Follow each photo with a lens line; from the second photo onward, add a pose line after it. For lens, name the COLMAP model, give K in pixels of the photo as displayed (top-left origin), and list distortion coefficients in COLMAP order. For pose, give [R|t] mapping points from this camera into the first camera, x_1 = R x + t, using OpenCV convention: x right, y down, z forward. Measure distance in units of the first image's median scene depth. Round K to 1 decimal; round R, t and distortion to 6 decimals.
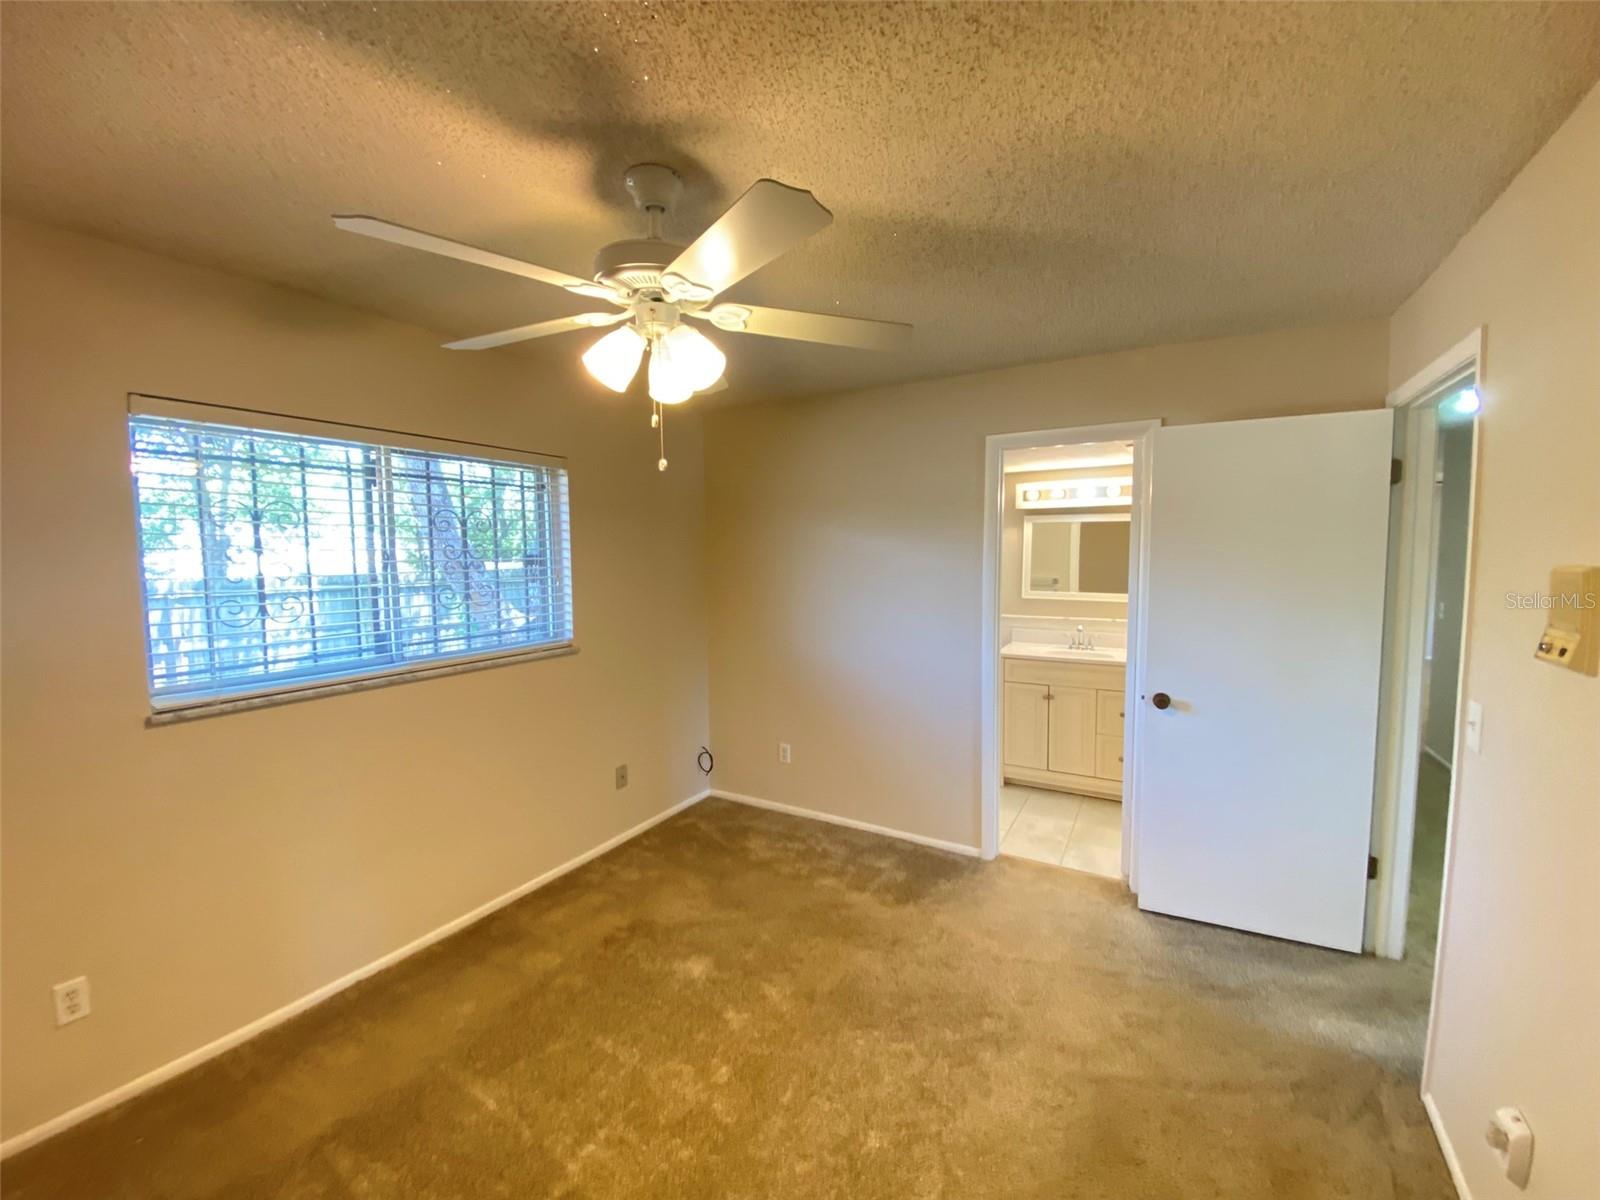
lens RADIAL K [[651.2, 0, 806.9], [0, 651.2, 598.8], [0, 0, 1]] dist [0.009331, -0.016638]
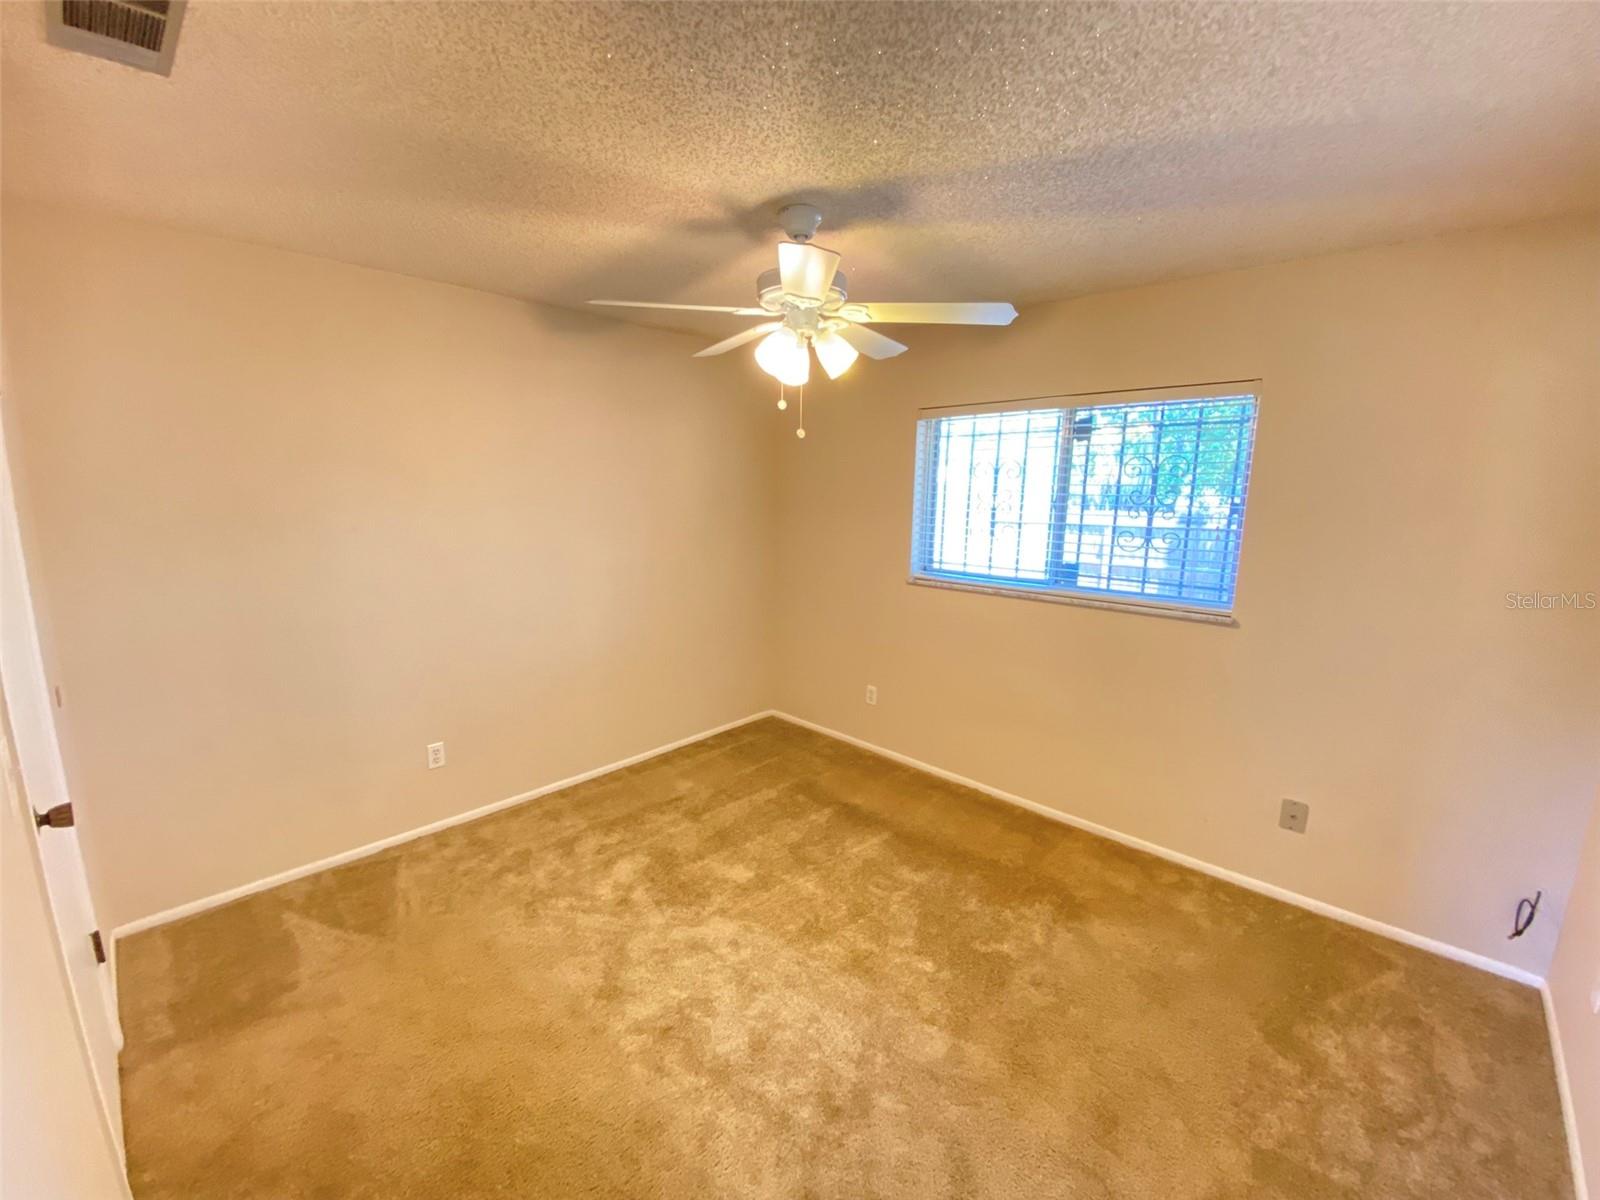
lens RADIAL K [[651.2, 0, 806.9], [0, 651.2, 598.8], [0, 0, 1]] dist [0.009331, -0.016638]
pose [[-0.246063, 0.172039, -0.953863, 0.686483], [-0.079044, 0.977282, 0.196653, -0.086793], [0.966025, 0.123786, -0.226874, 0.840802]]
